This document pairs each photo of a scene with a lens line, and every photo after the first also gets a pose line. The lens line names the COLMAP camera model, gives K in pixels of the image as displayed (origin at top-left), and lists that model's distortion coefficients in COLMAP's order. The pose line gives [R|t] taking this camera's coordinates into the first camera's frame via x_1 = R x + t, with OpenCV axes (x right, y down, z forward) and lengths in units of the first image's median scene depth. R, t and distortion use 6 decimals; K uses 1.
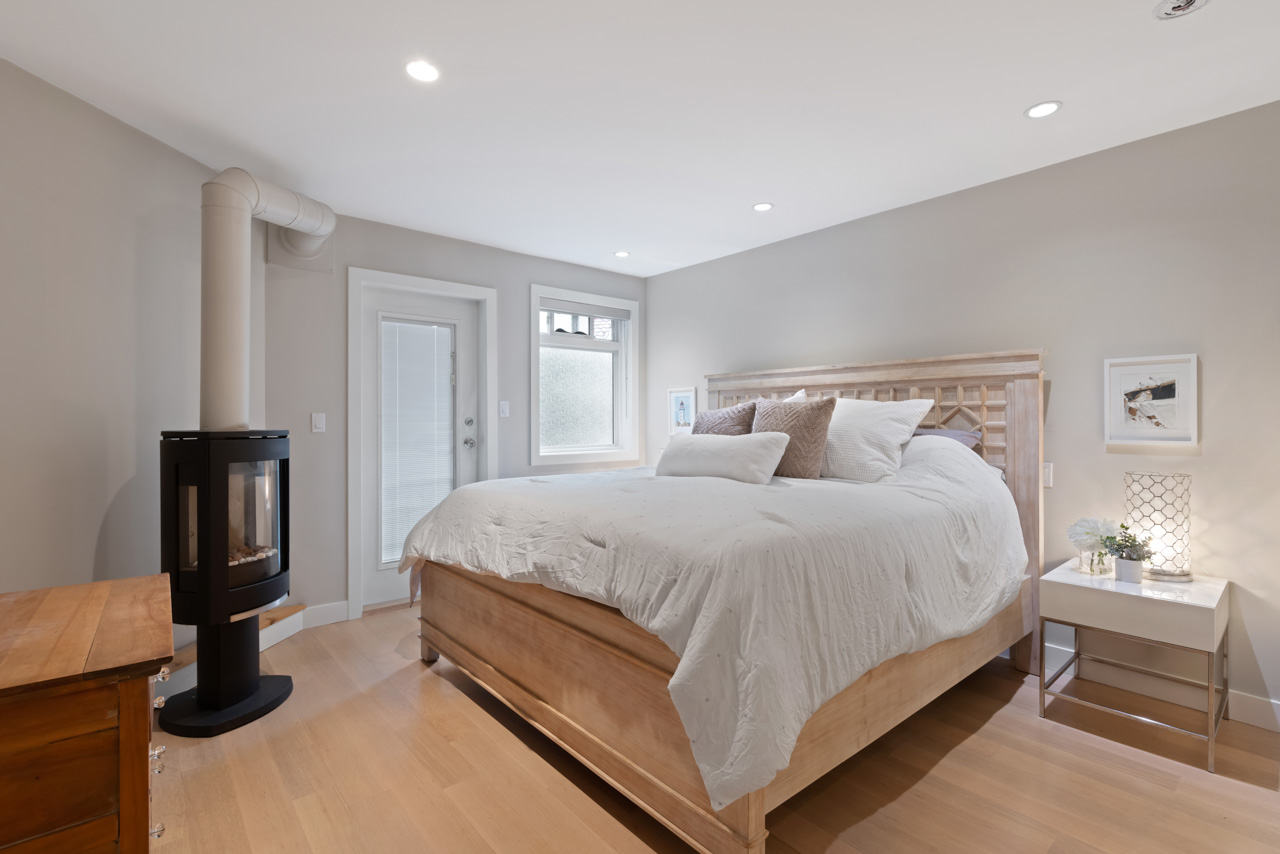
lens RADIAL K [[573.1, 0, 640.0], [0, 573.1, 427.0], [0, 0, 1]] dist [0.000972, 0.000092]
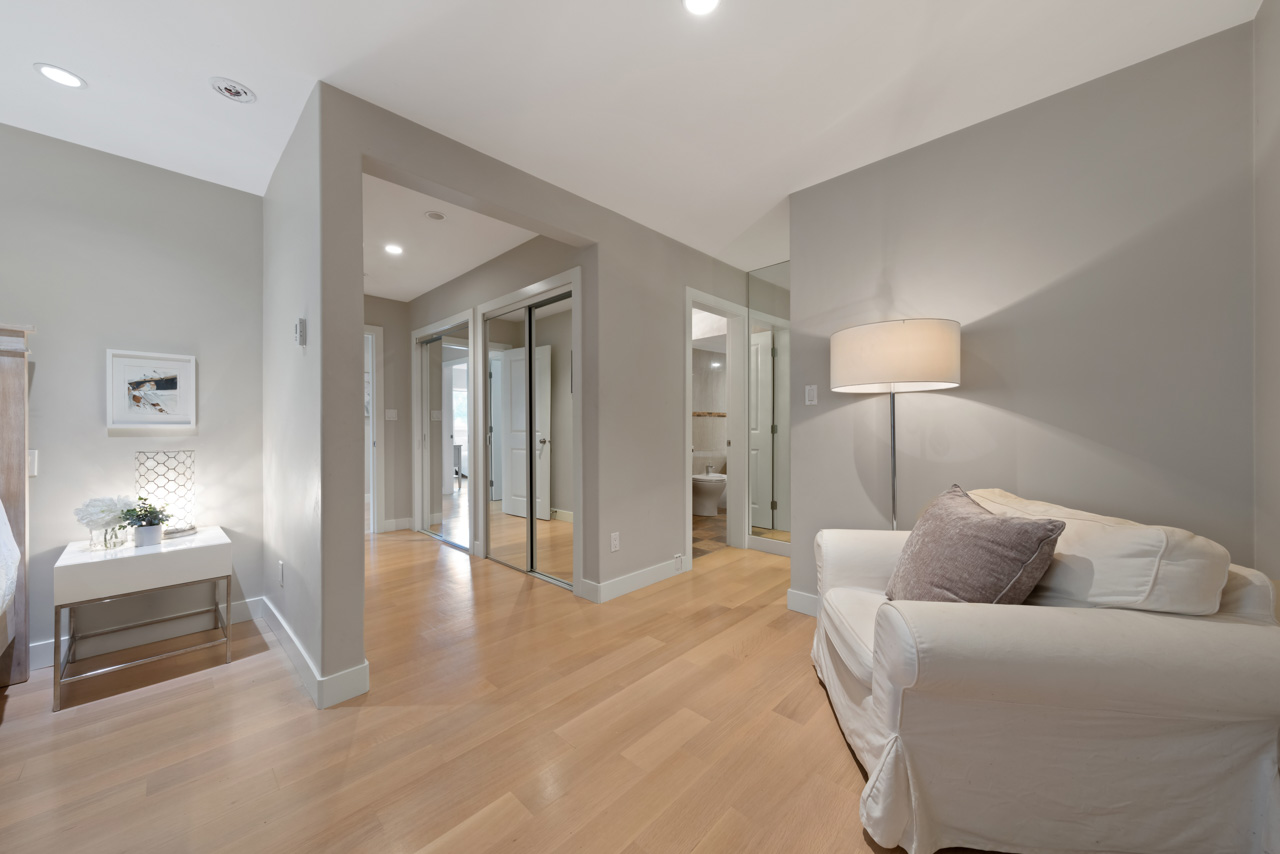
lens RADIAL K [[441.5, 0, 640.0], [0, 441.5, 427.0], [0, 0, 1]] dist [0.000222, 0.000046]
pose [[-0.072151, -0.007181, 0.997368, -0.091205], [0.001967, 0.999971, 0.007342, 0.025186], [-0.997392, 0.002492, -0.072135, 0.073100]]
